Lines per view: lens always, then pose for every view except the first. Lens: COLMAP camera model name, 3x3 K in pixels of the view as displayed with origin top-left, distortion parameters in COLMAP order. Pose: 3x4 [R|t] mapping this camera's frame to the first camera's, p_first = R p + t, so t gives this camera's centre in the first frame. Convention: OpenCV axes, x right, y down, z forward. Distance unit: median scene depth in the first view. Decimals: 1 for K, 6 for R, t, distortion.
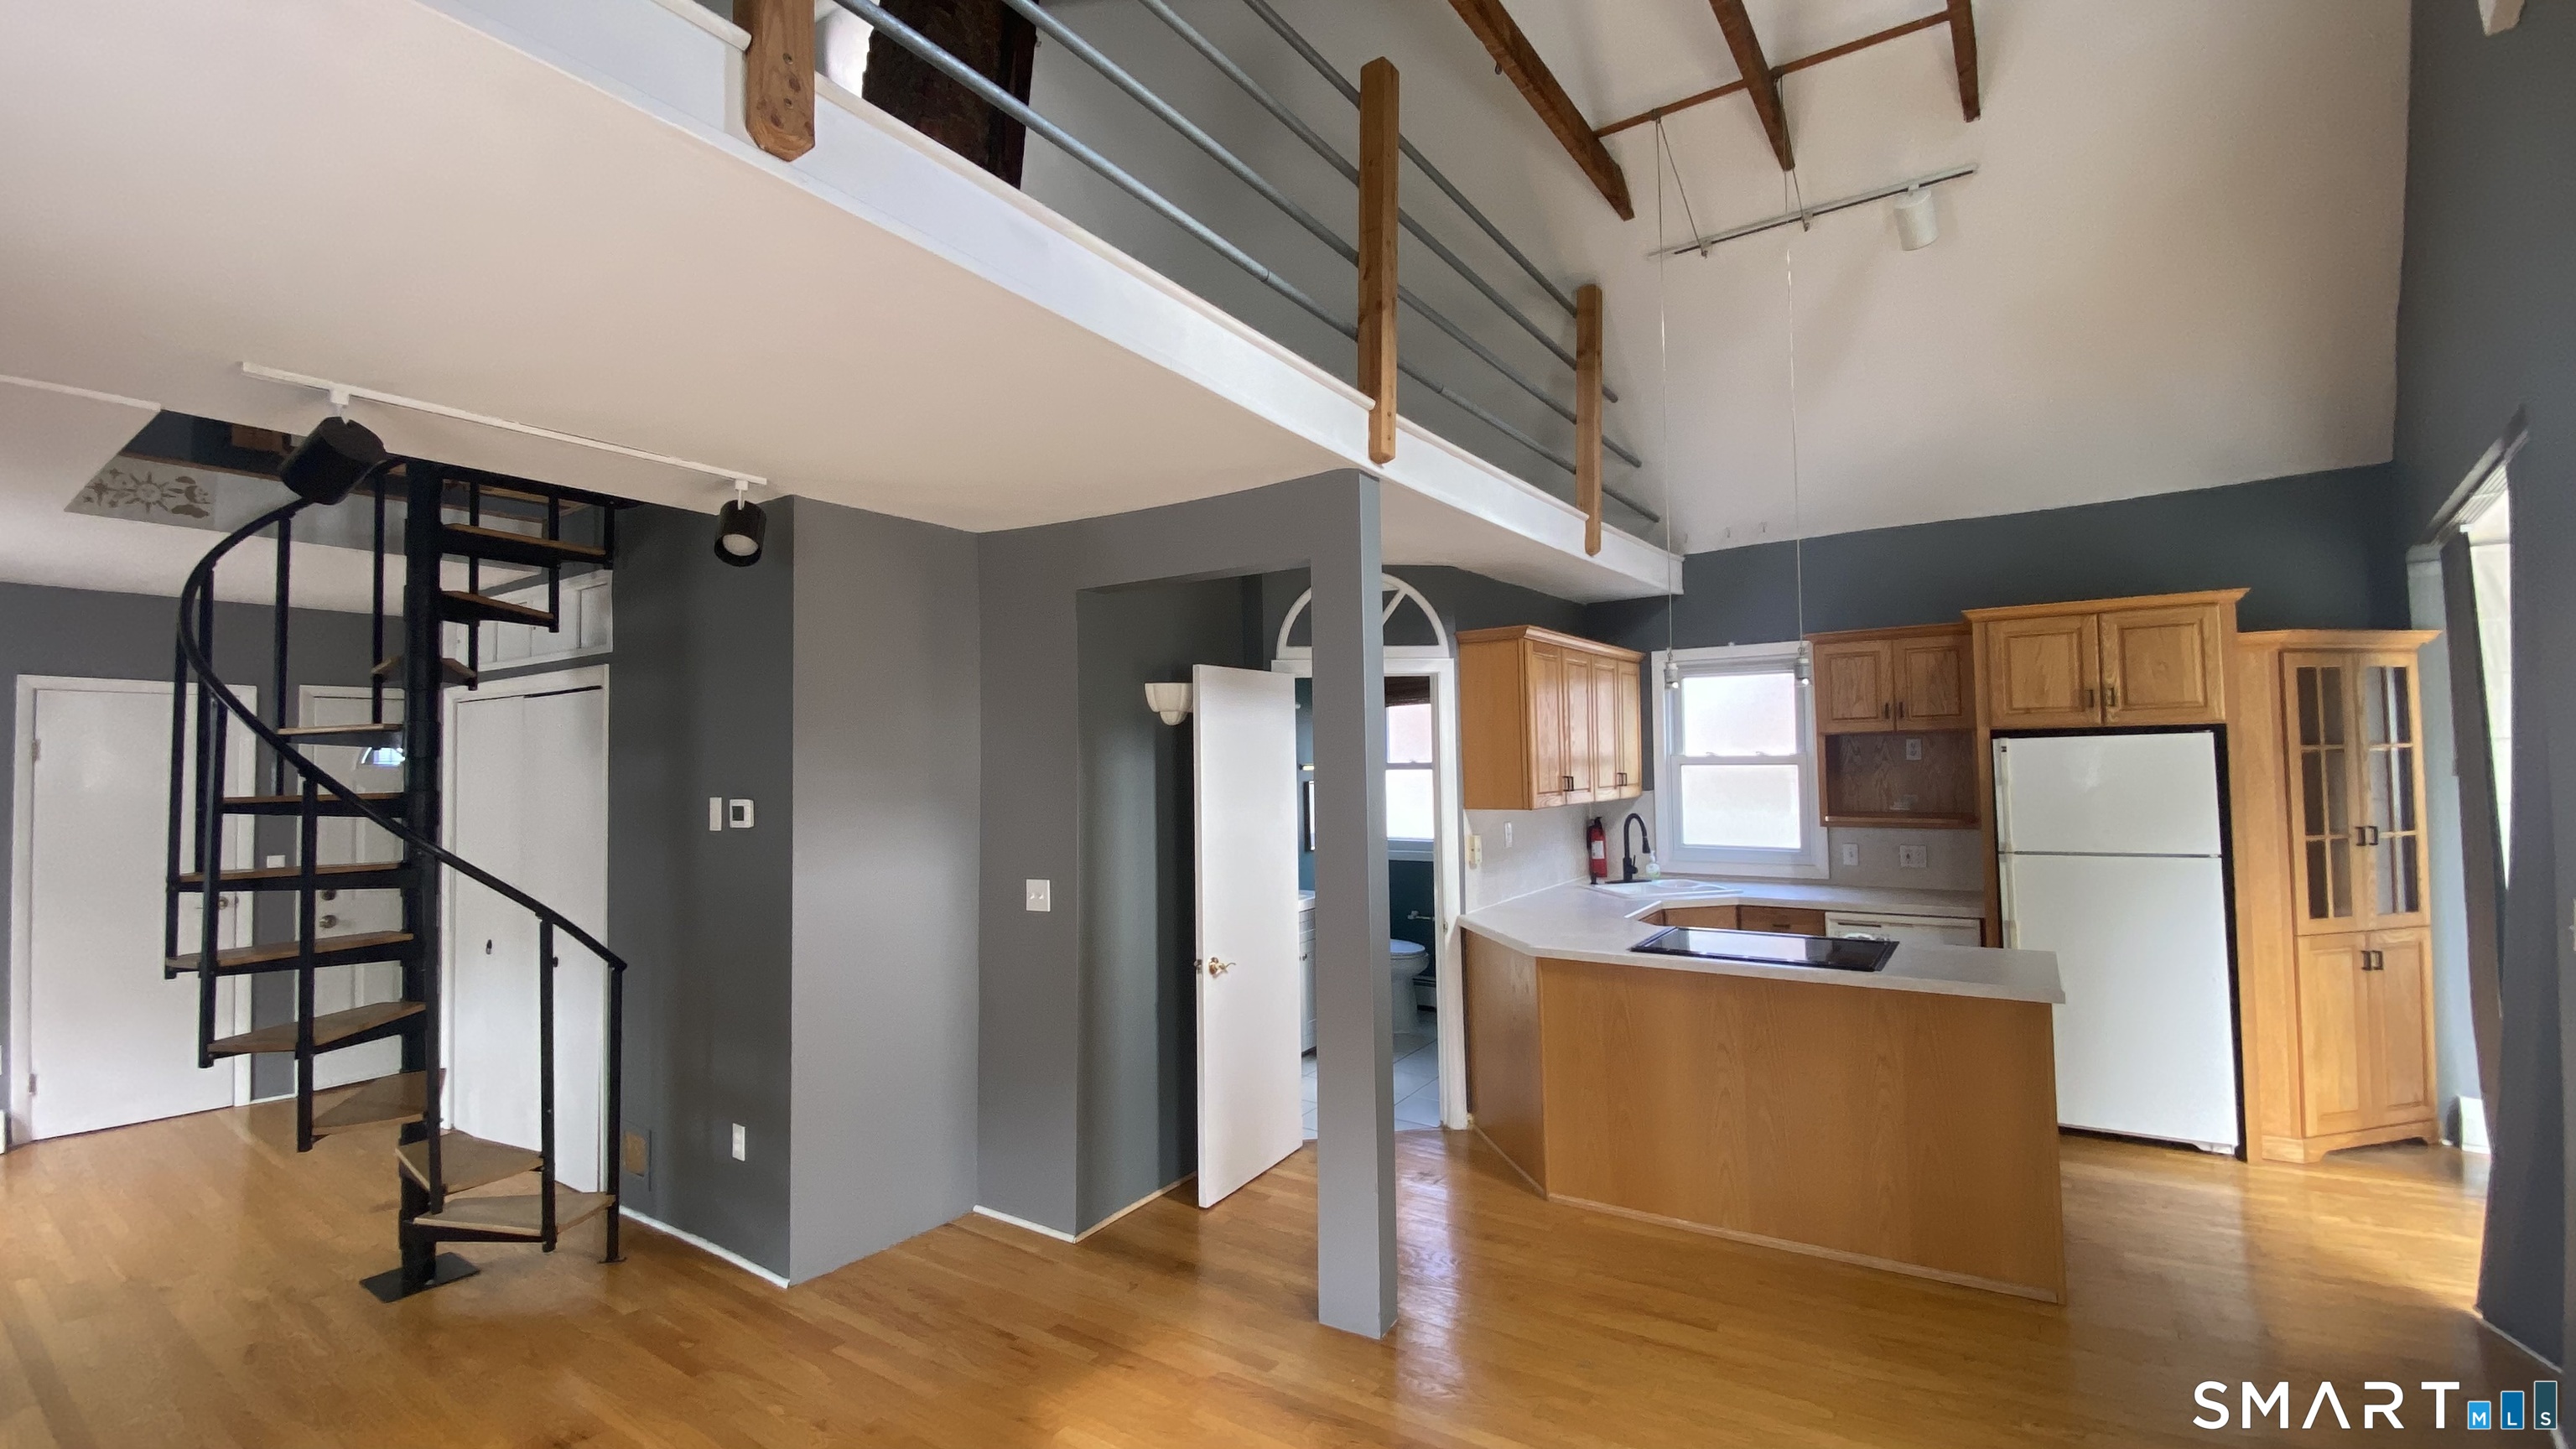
lens RADIAL K [[1026.4, 0, 1311.7], [0, 1026.4, 711.3], [0, 0, 1]] dist [-0.018345, -0.004927]
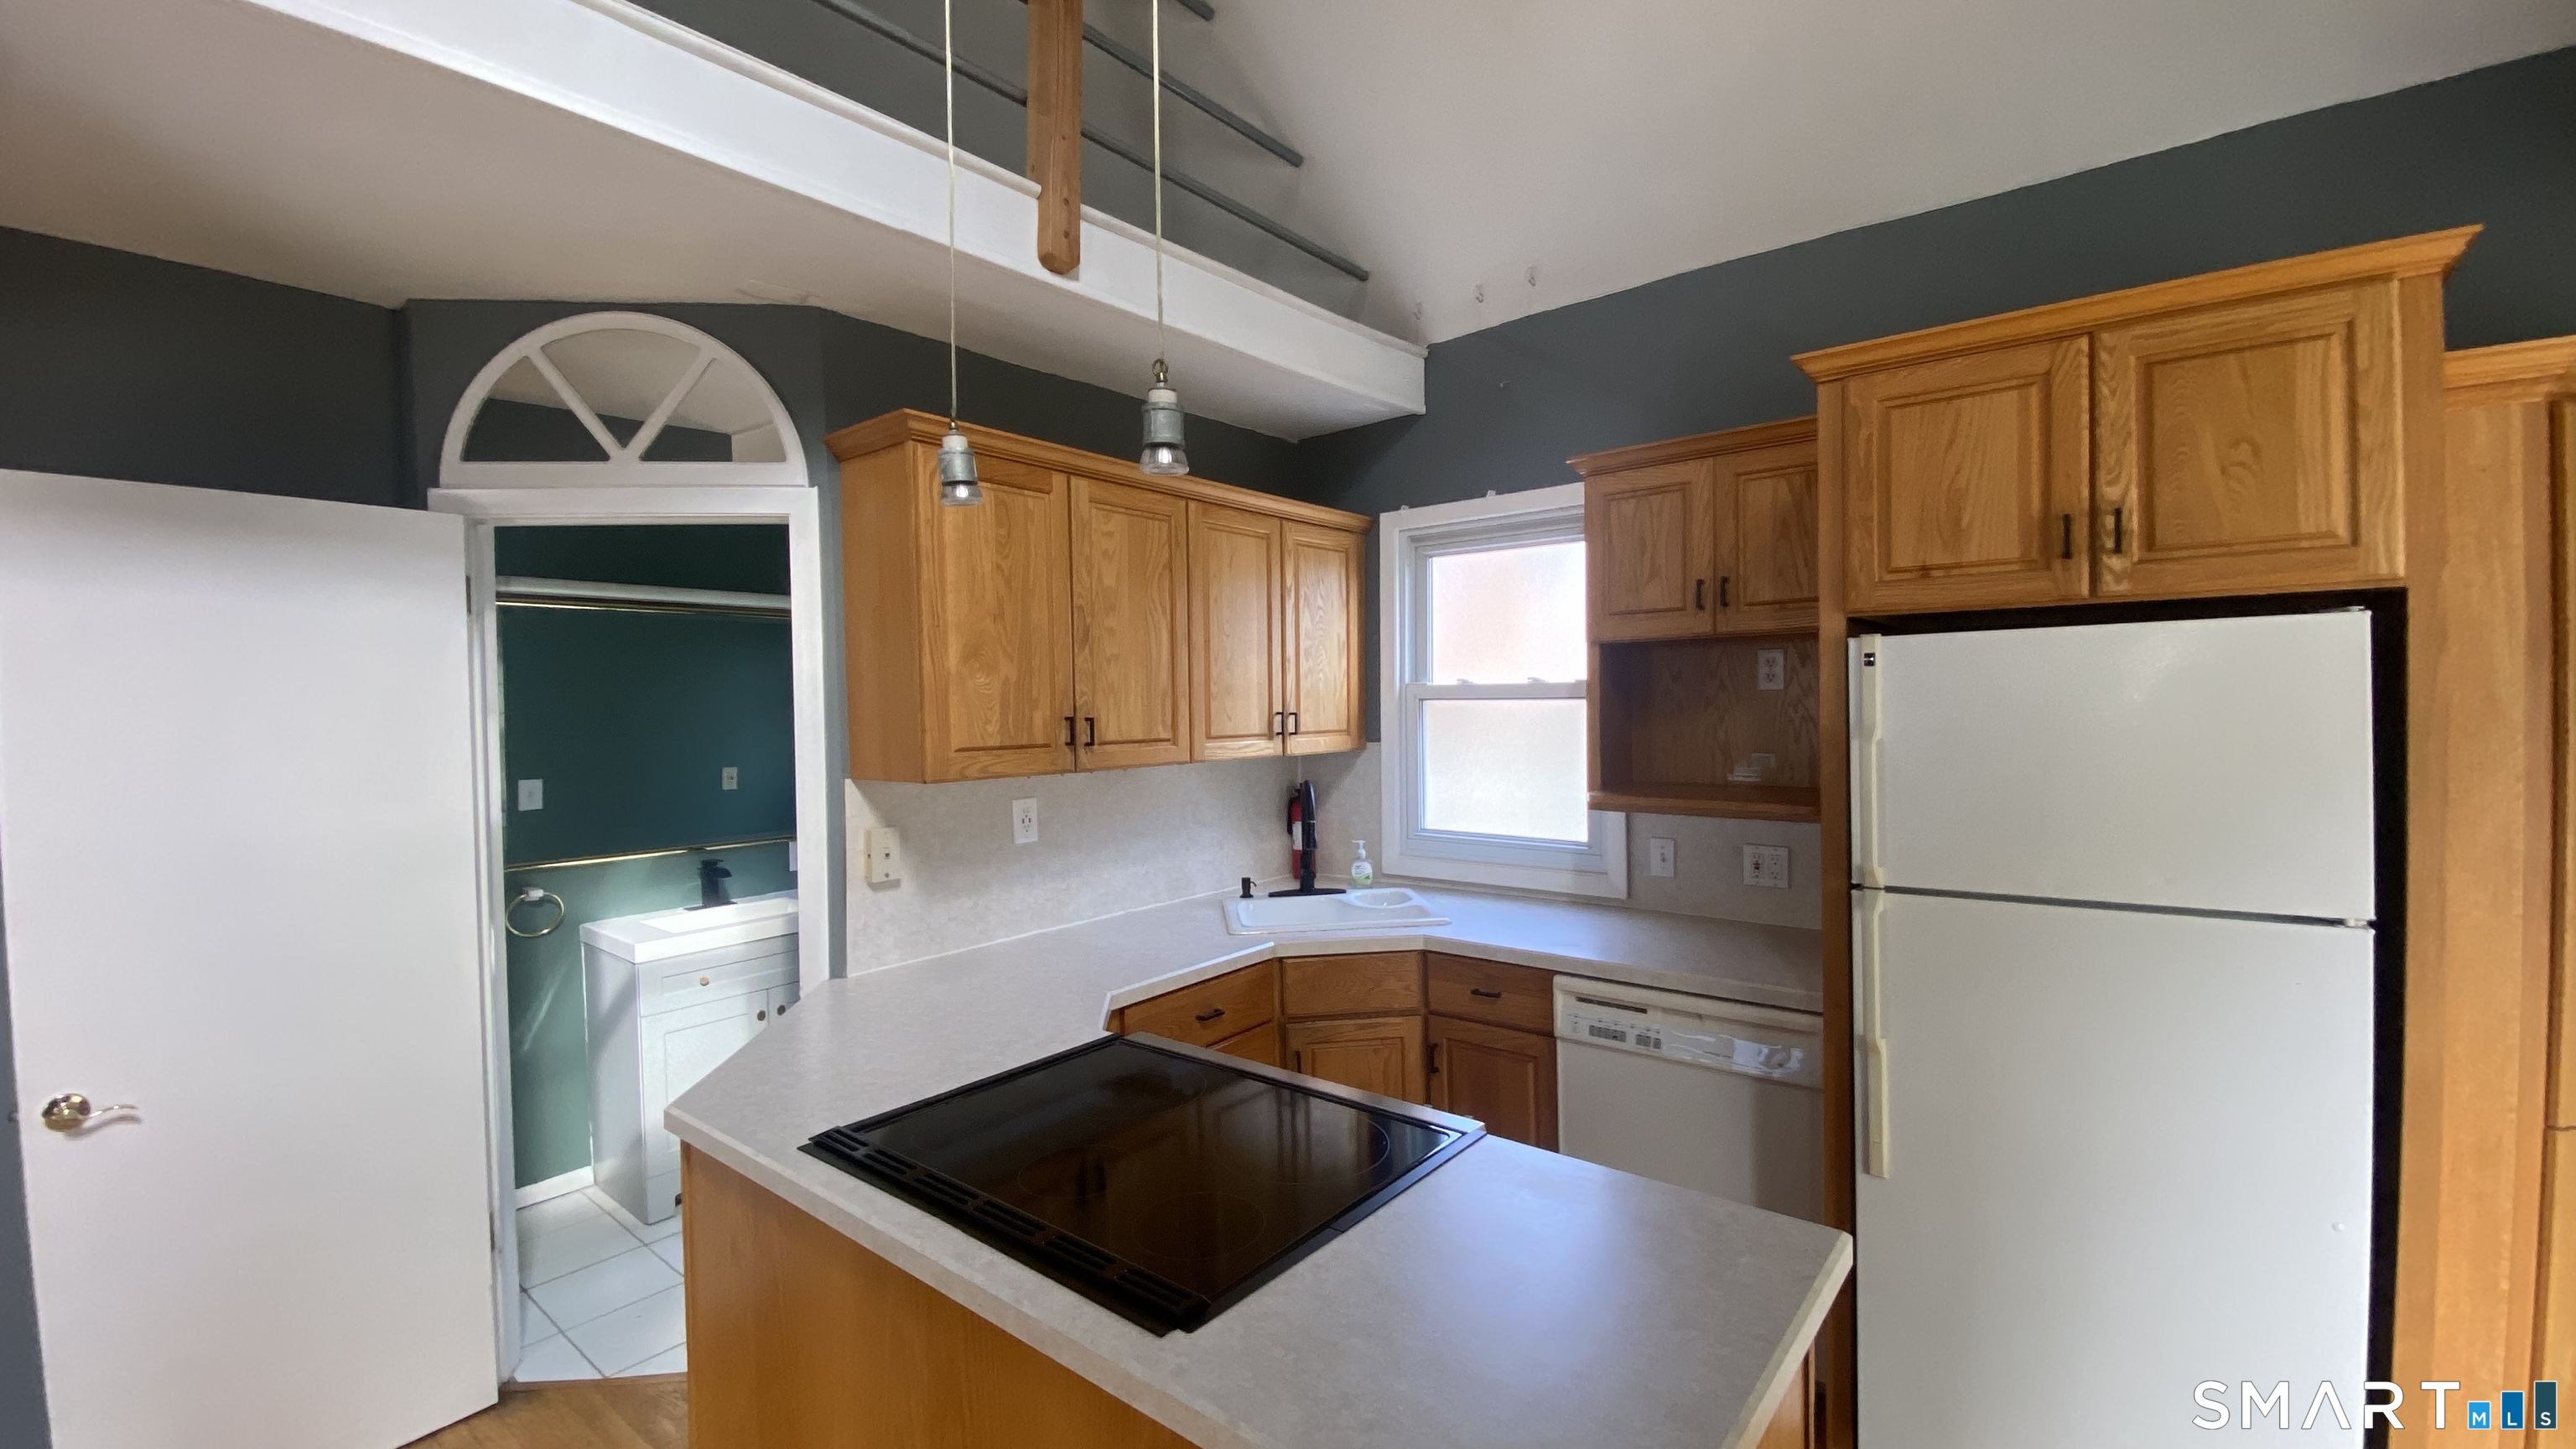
lens RADIAL K [[1026.4, 0, 1328.2], [0, 1026.4, 714.3], [0, 0, 1]] dist [-0.018345, -0.004927]
pose [[0.997978, 0.006341, -0.063240, 0.450682], [-0.002748, 0.998385, 0.056739, 0.035094], [0.063497, -0.056451, 0.996384, 0.511774]]
